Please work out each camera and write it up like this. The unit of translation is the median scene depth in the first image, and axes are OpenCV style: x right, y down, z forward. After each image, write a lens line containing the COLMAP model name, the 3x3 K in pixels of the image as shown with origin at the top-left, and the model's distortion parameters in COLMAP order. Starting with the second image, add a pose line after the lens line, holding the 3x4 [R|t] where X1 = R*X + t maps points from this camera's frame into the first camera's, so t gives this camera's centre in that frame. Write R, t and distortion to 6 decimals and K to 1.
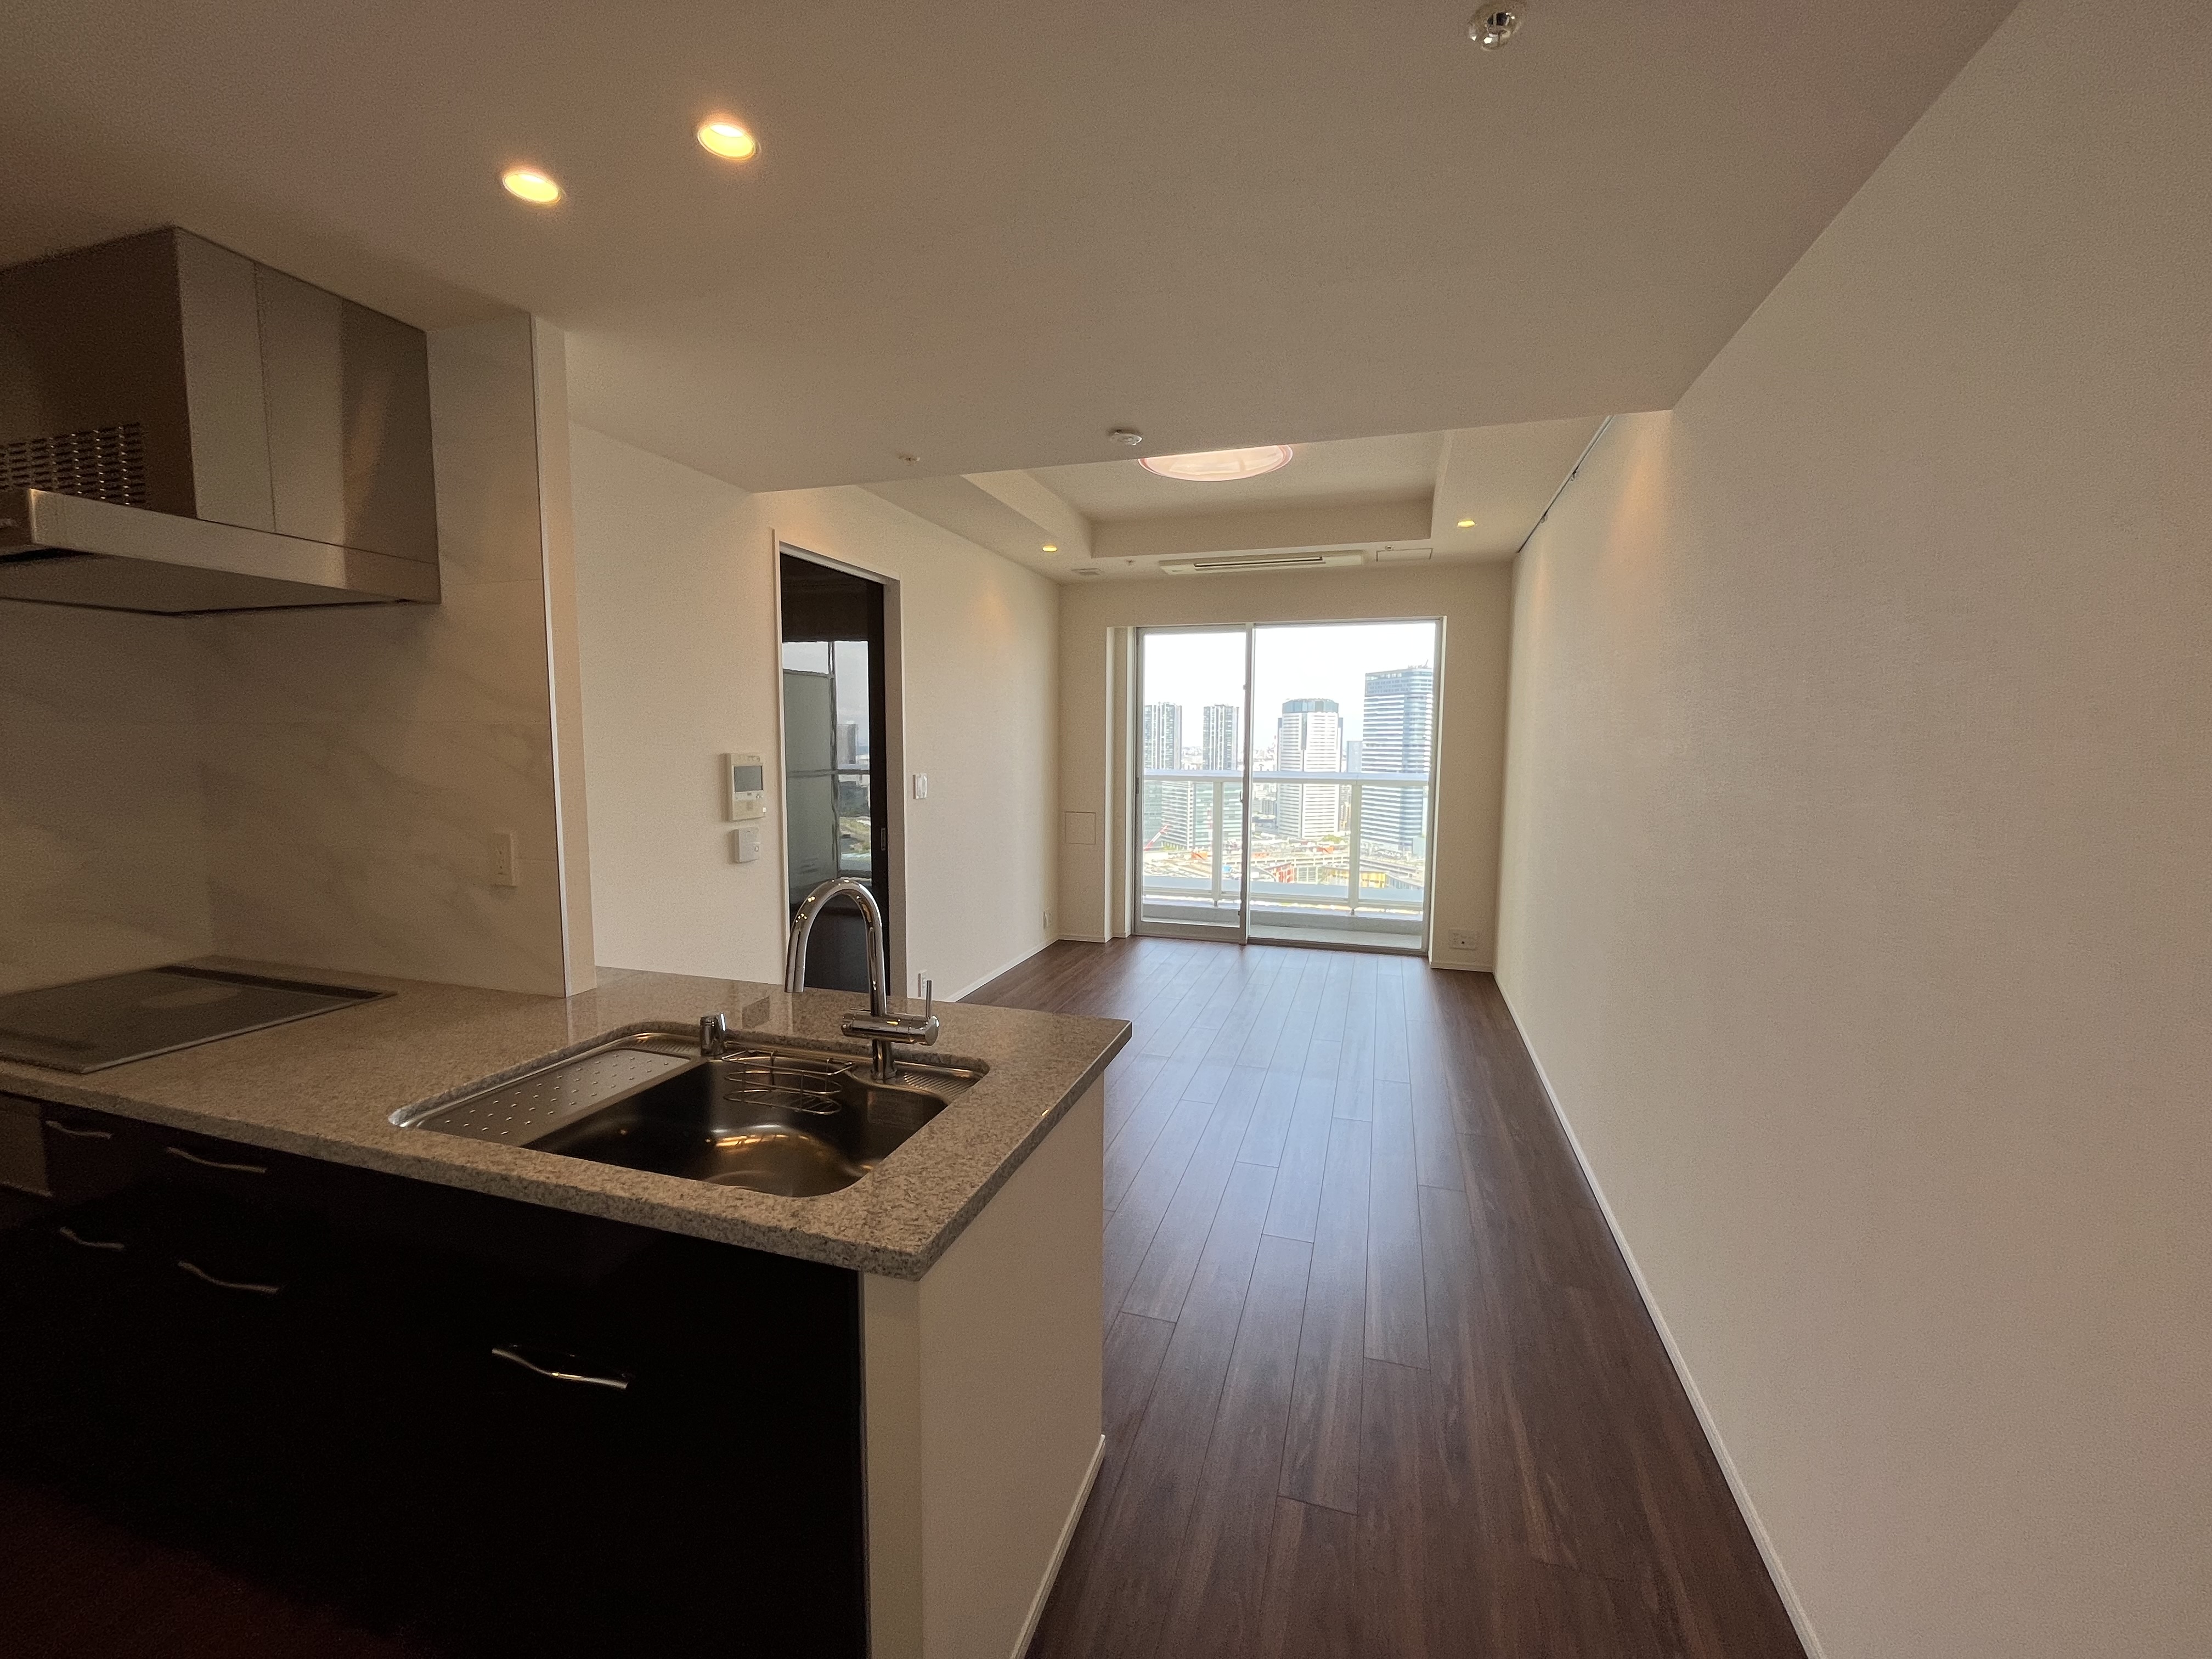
lens RADIAL K [[899.4, 0, 1115.0], [0, 899.4, 814.6], [0, 0, 1]] dist [-0.003143, -0.000968]
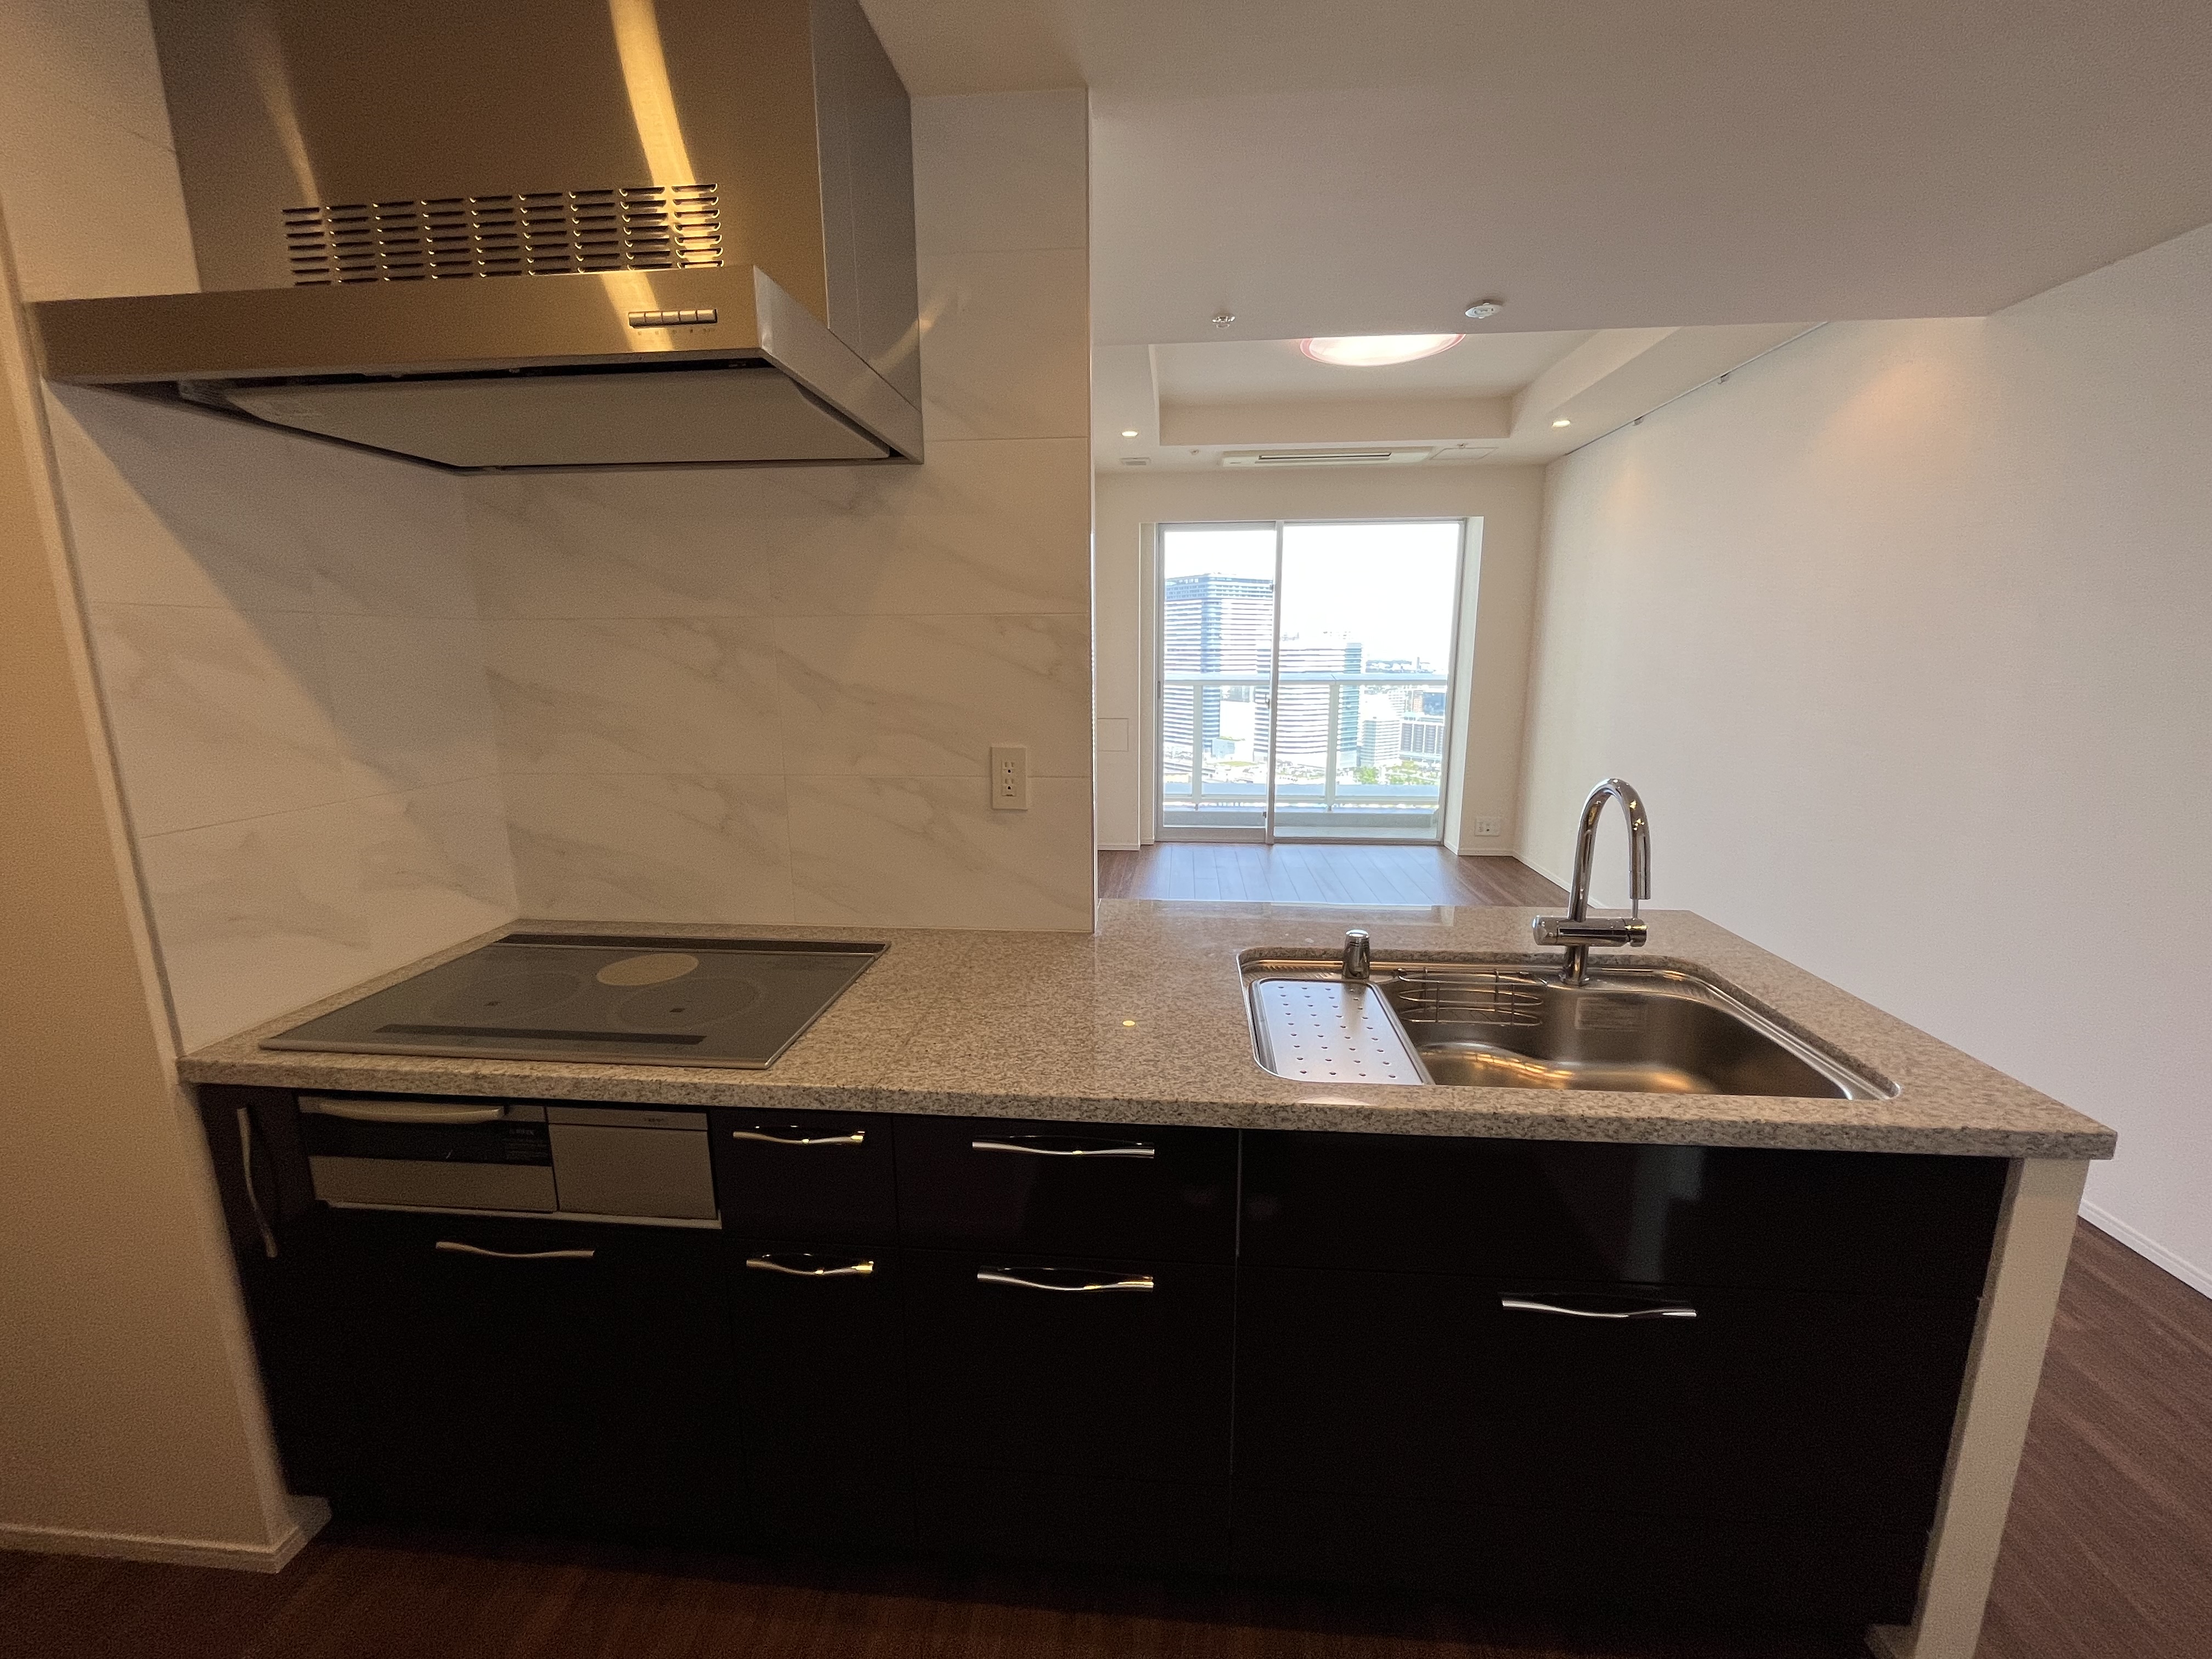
lens RADIAL K [[899.4, 0, 1108.2], [0, 899.4, 822.8], [0, 0, 1]] dist [-0.003143, -0.000968]
pose [[0.976700, -0.050316, 0.208627, -1.304217], [0.026972, 0.993199, 0.113265, -0.005220], [-0.212907, -0.104999, 0.971414, 0.253114]]
